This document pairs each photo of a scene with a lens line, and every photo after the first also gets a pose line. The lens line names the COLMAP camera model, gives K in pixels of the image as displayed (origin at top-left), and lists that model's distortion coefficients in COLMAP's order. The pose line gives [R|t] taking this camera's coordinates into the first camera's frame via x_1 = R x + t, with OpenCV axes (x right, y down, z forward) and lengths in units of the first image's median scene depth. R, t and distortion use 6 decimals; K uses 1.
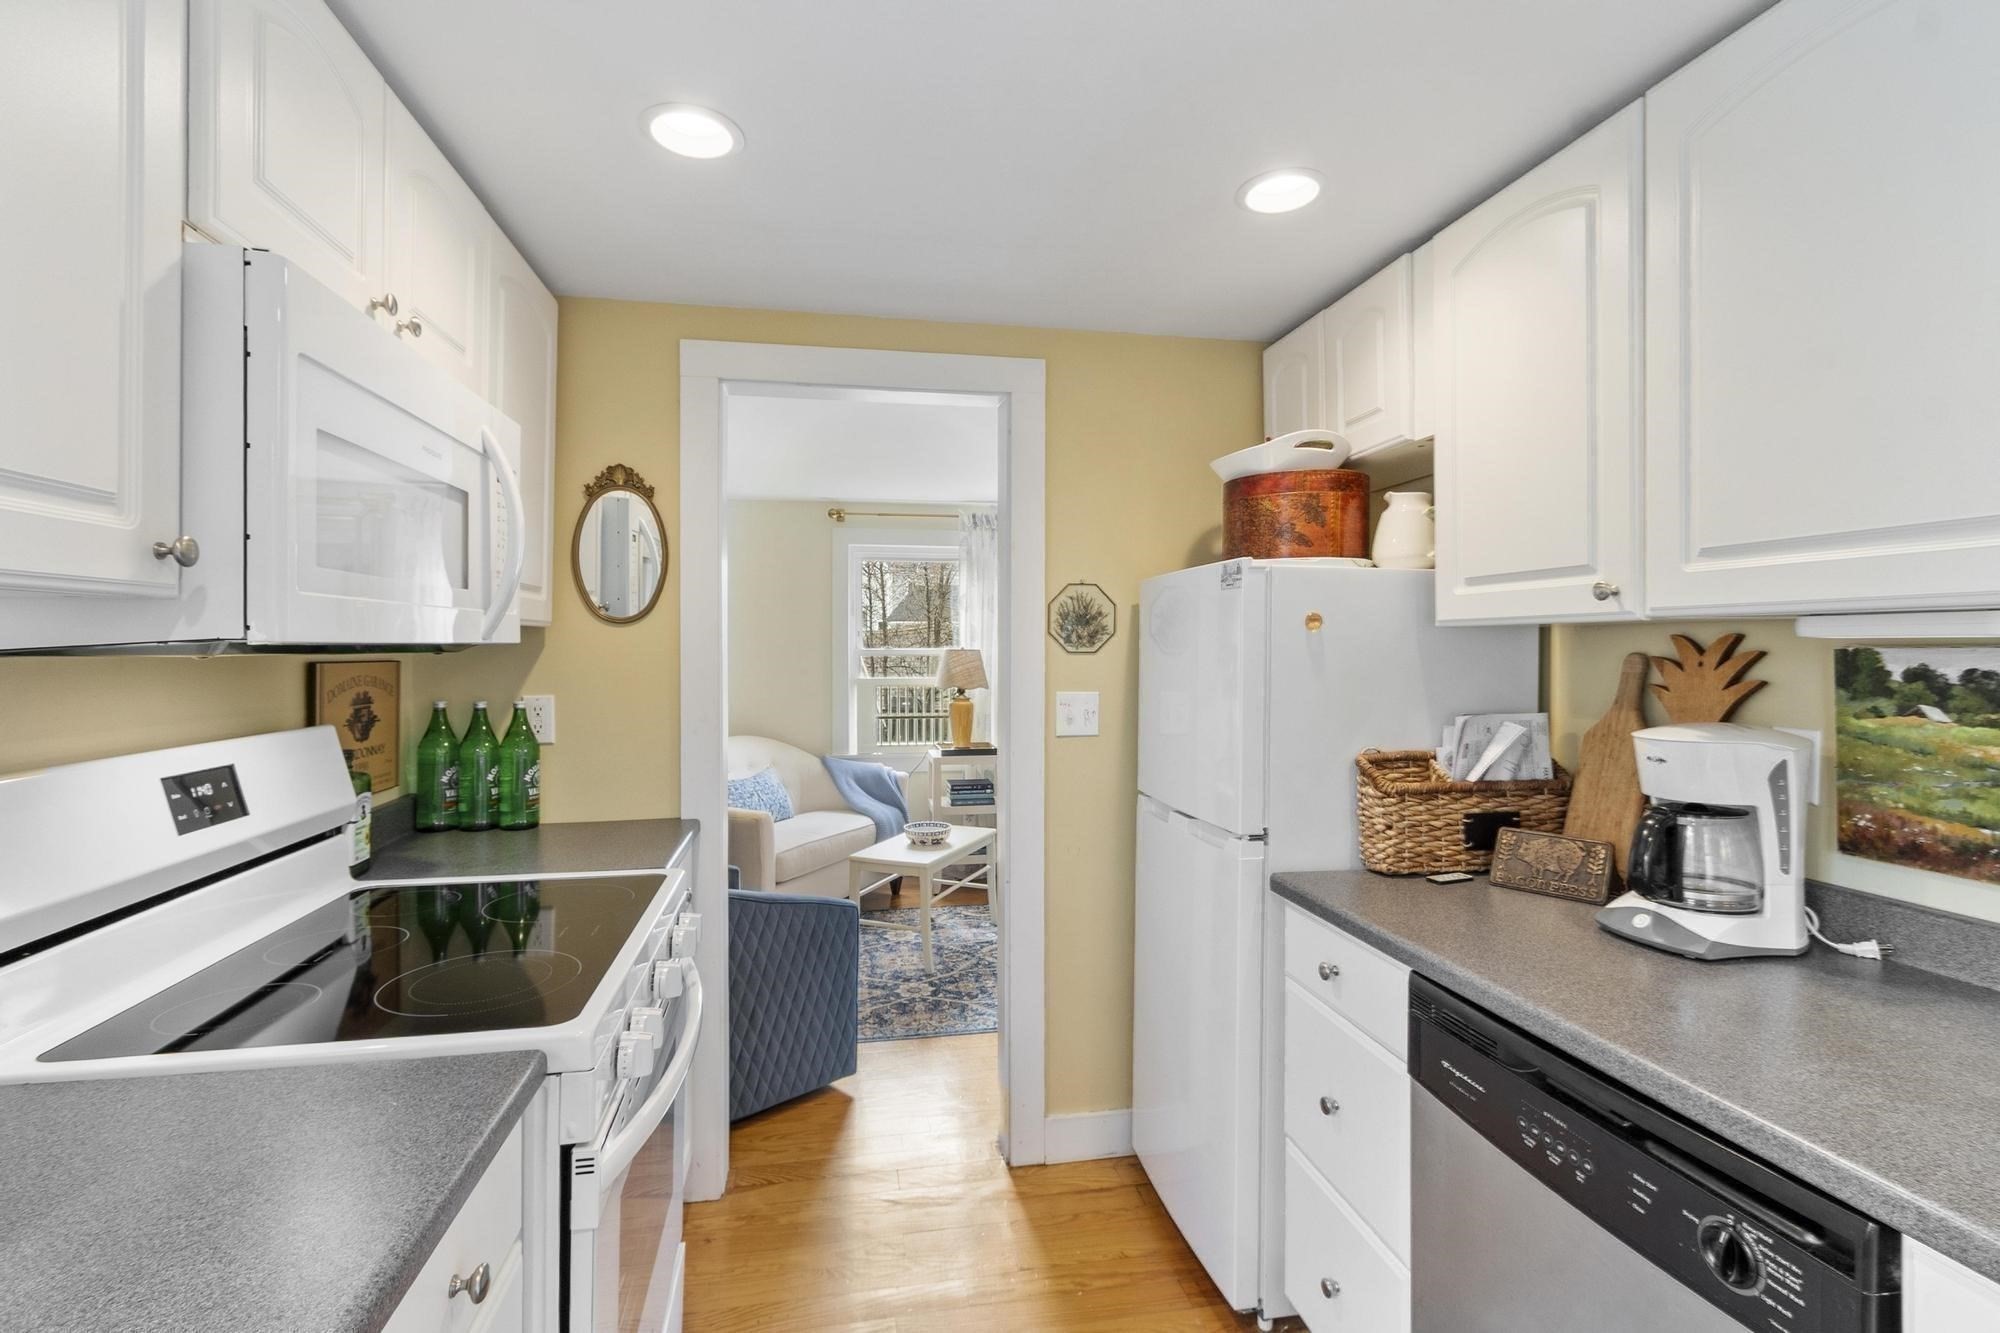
lens RADIAL K [[874.5, 0, 982.2], [0, 874.5, 658.6], [0, 0, 1]] dist [0.001383, -0.000190]
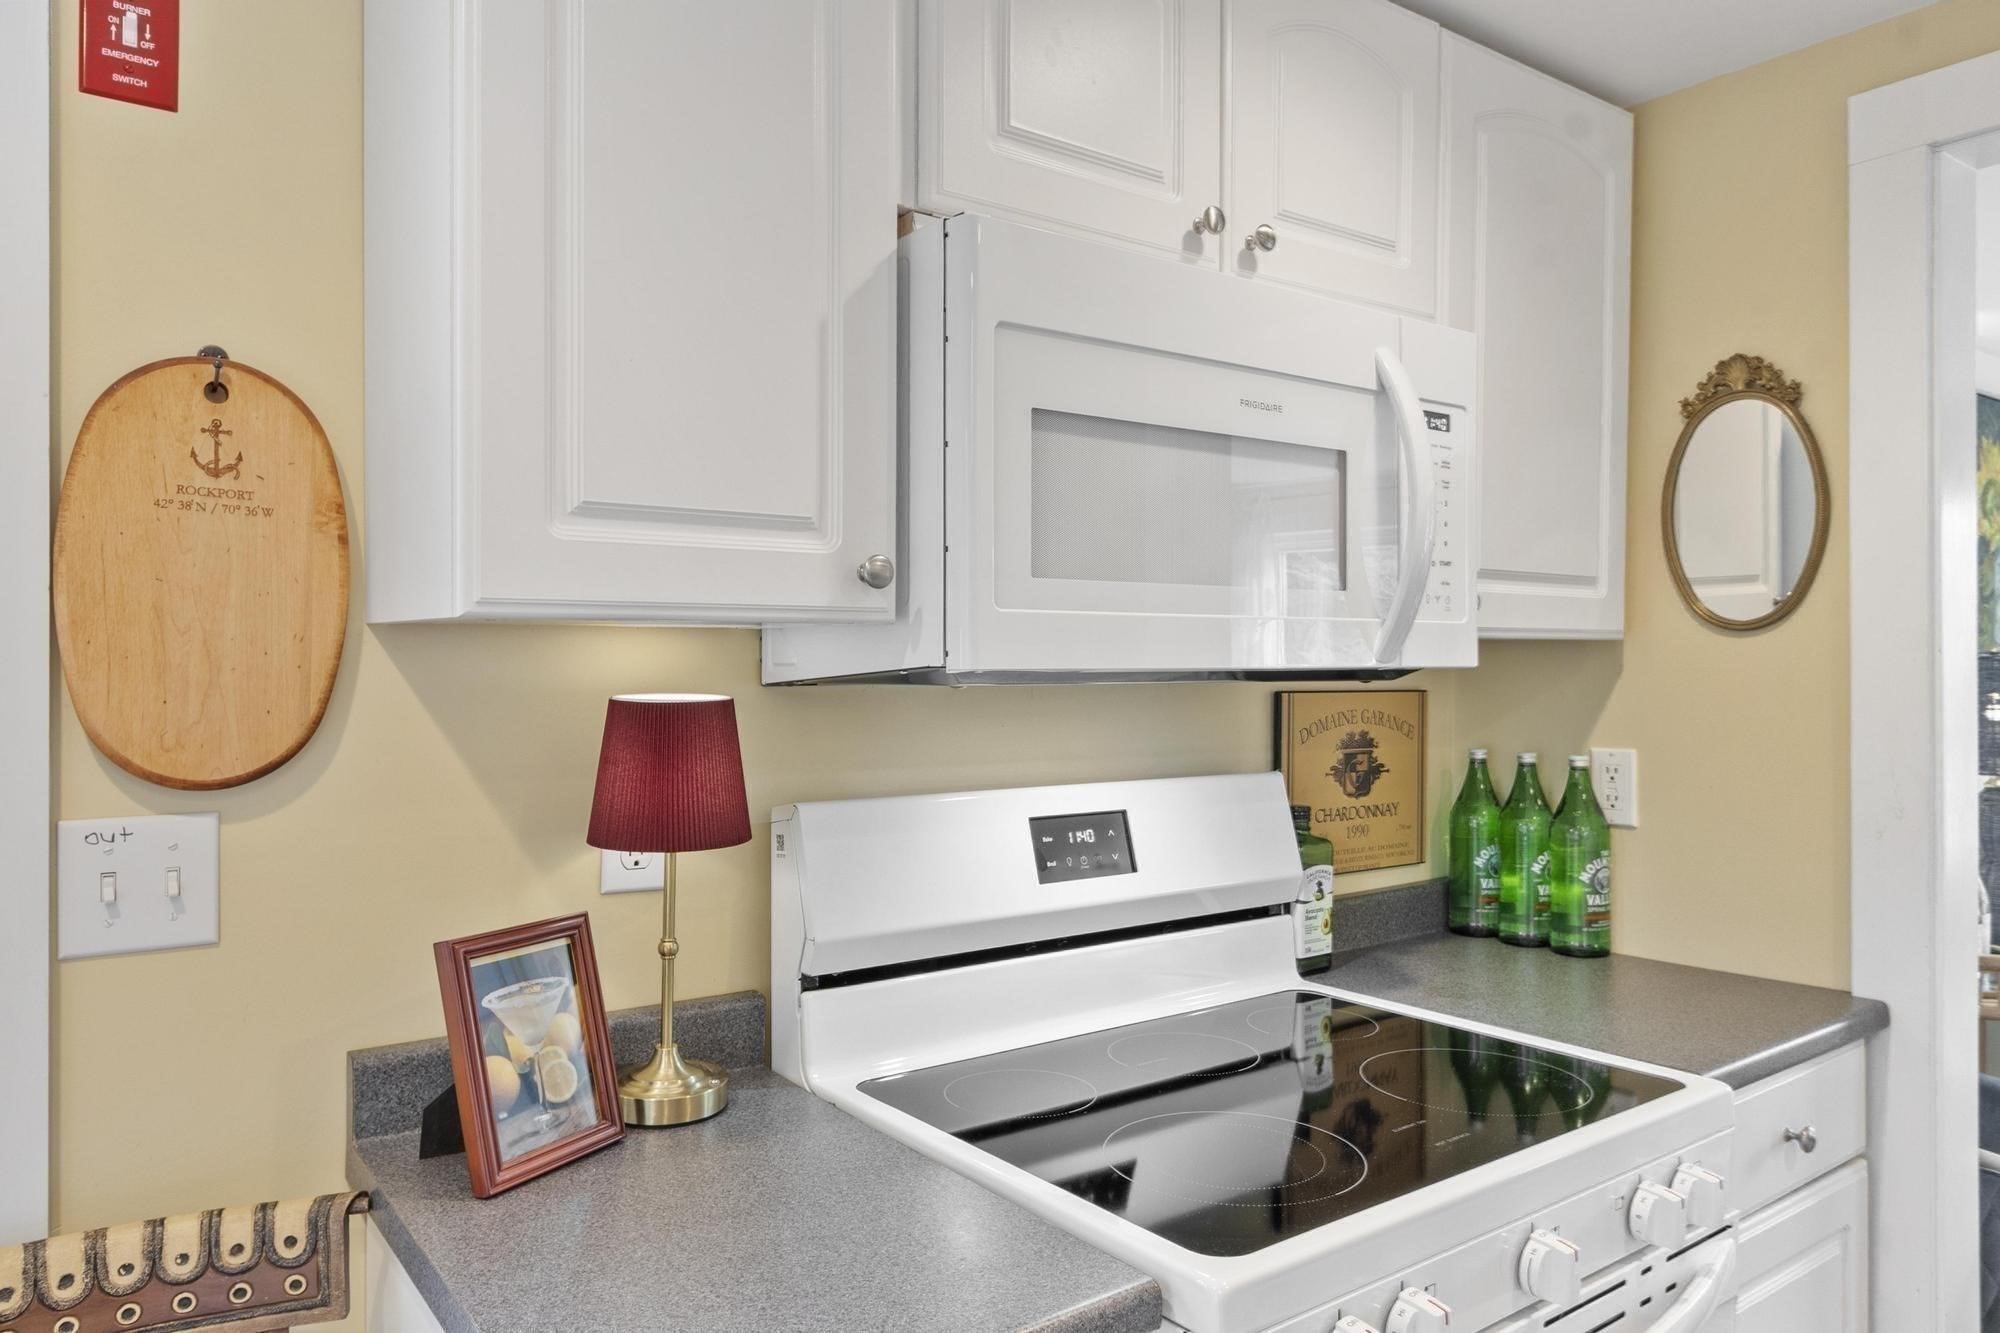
lens RADIAL K [[1318.0, 0, 1000.0], [0, 1318.0, 666.5], [0, 0, 1]] dist [0.001288, 0.000008]
pose [[0.457164, -0.001917, -0.889381, 0.163957], [-0.010599, 0.999915, -0.007603, -0.006099], [0.889319, 0.012902, 0.457104, 0.209458]]
